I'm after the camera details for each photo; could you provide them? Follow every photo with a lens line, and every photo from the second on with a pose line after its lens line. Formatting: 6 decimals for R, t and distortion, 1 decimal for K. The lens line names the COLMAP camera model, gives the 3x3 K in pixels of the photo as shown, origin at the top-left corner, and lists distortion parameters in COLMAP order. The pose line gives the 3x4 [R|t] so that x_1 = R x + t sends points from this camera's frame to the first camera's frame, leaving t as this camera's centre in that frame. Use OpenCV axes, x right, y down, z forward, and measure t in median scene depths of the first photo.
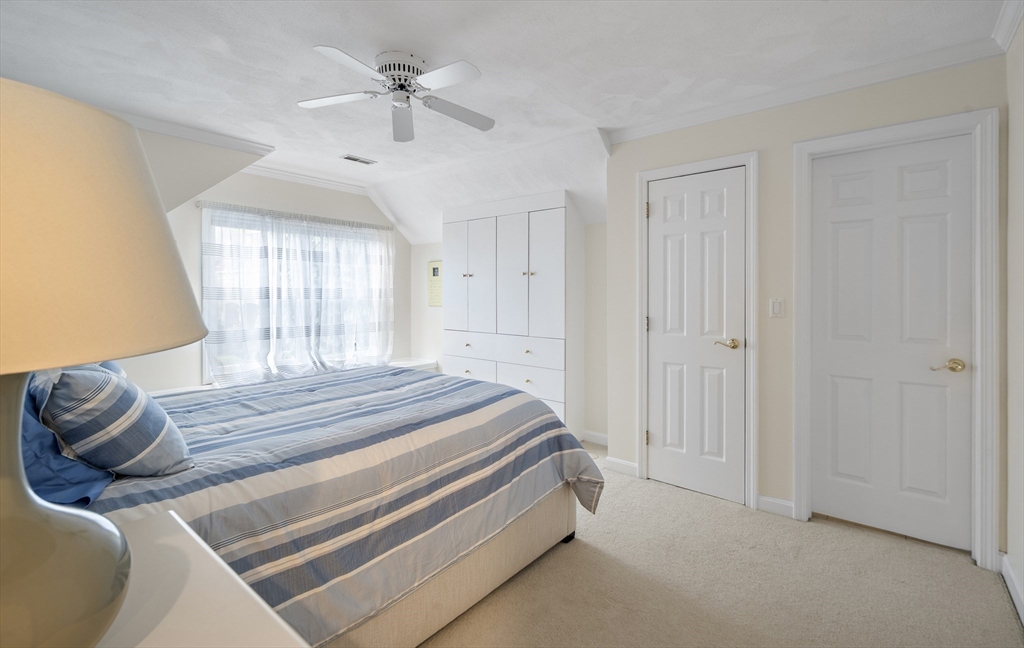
lens RADIAL K [[452.8, 0, 520.8], [0, 452.8, 293.3], [0, 0, 1]] dist [0.002741, 0.000126]
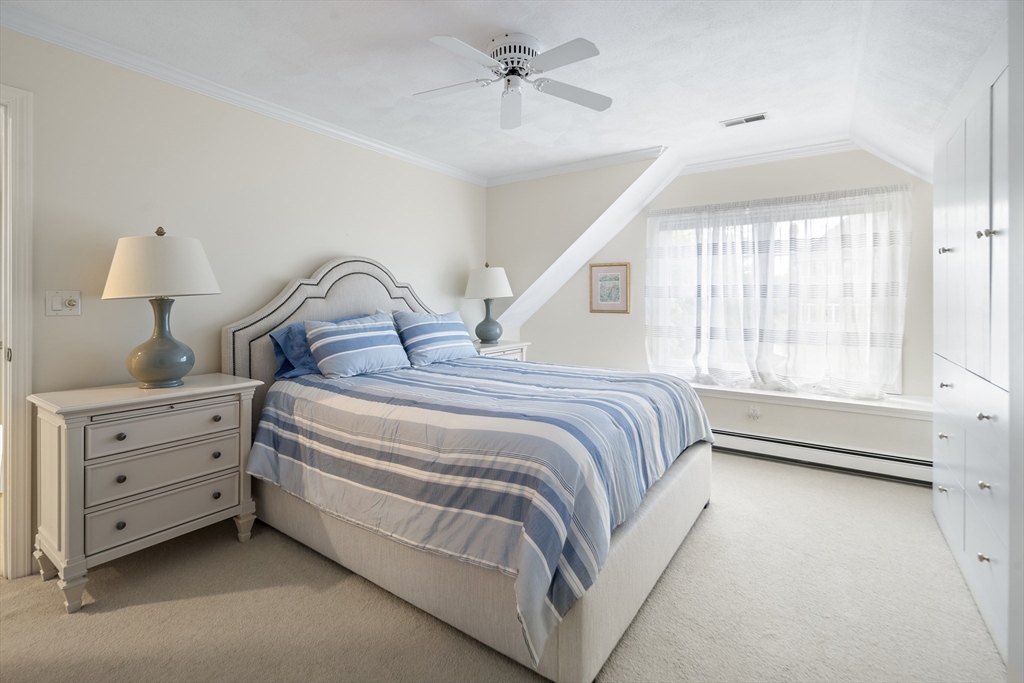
lens RADIAL K [[468.9, 0, 518.6], [0, 468.9, 300.8], [0, 0, 1]] dist [0.001473, 0.000061]
pose [[0.076061, 0.002307, -0.997100, 0.413885], [-0.000610, 0.999997, 0.002267, 0.018263], [0.997103, 0.000435, 0.076062, 0.524678]]
